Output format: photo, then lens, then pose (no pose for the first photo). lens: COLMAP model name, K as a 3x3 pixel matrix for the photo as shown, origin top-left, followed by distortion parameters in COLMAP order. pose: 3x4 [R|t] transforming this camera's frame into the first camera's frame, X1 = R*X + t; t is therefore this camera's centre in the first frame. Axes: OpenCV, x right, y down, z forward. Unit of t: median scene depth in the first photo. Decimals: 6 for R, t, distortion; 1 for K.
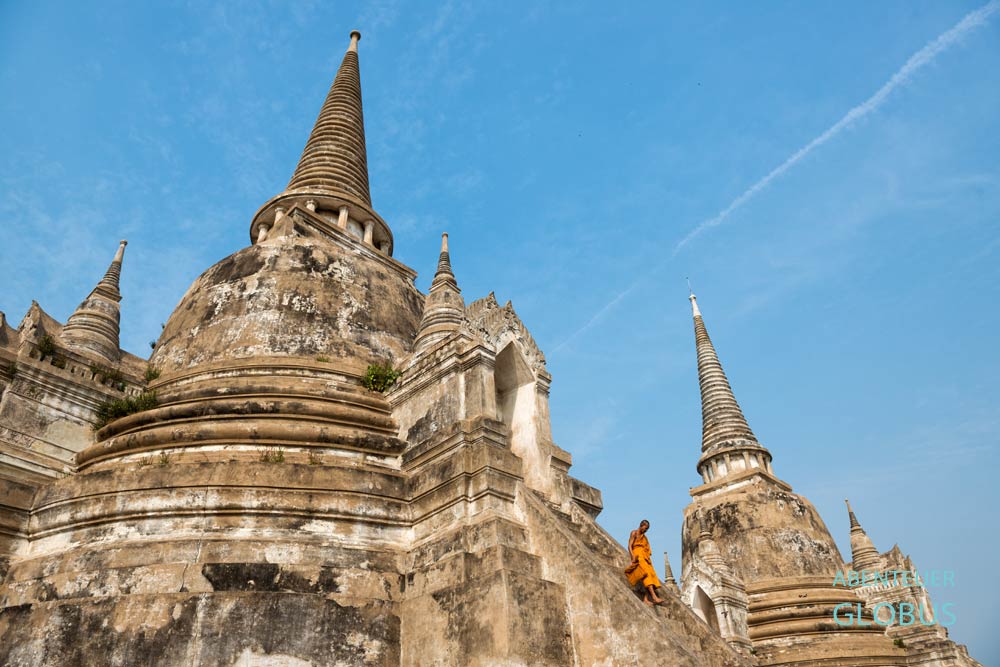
lens RADIAL K [[681.4, 0, 500.0], [0, 681.4, 333.5], [0, 0, 1]] dist [-0.049053, -0.003785]
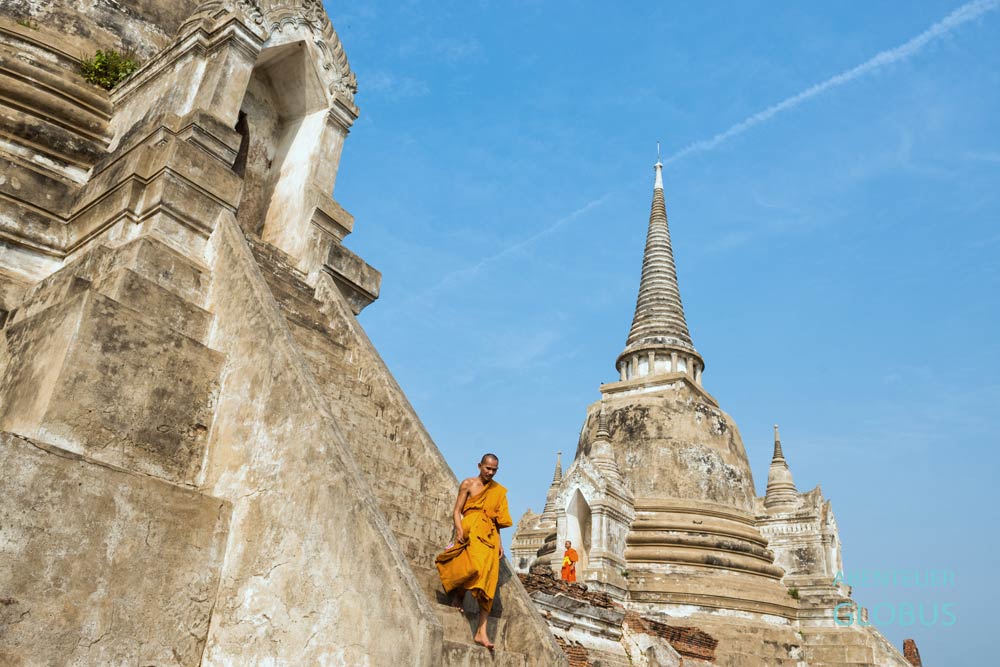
lens RADIAL K [[770.5, 0, 500.0], [0, 770.5, 333.5], [0, 0, 1]] dist [-0.046534, -0.005558]
pose [[0.980923, 0.177652, 0.078927, 0.195831], [-0.187745, 0.971059, 0.147636, 0.141988], [-0.050415, -0.159638, 0.985887, 0.212944]]
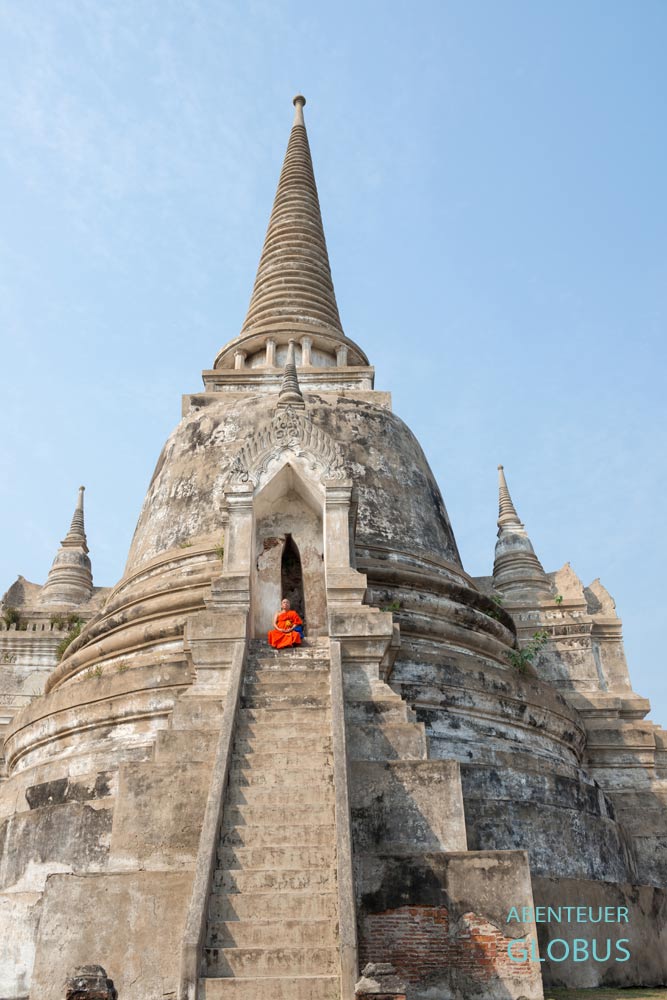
lens RADIAL K [[873.8, 0, 333.5], [0, 873.8, 500.0], [0, 0, 1]] dist [-0.001193, 0.004710]
pose [[0.683738, -0.331616, -0.650025, 0.733257], [0.410507, 0.911257, -0.033088, 0.110620], [0.603312, -0.244216, 0.759192, 0.210602]]
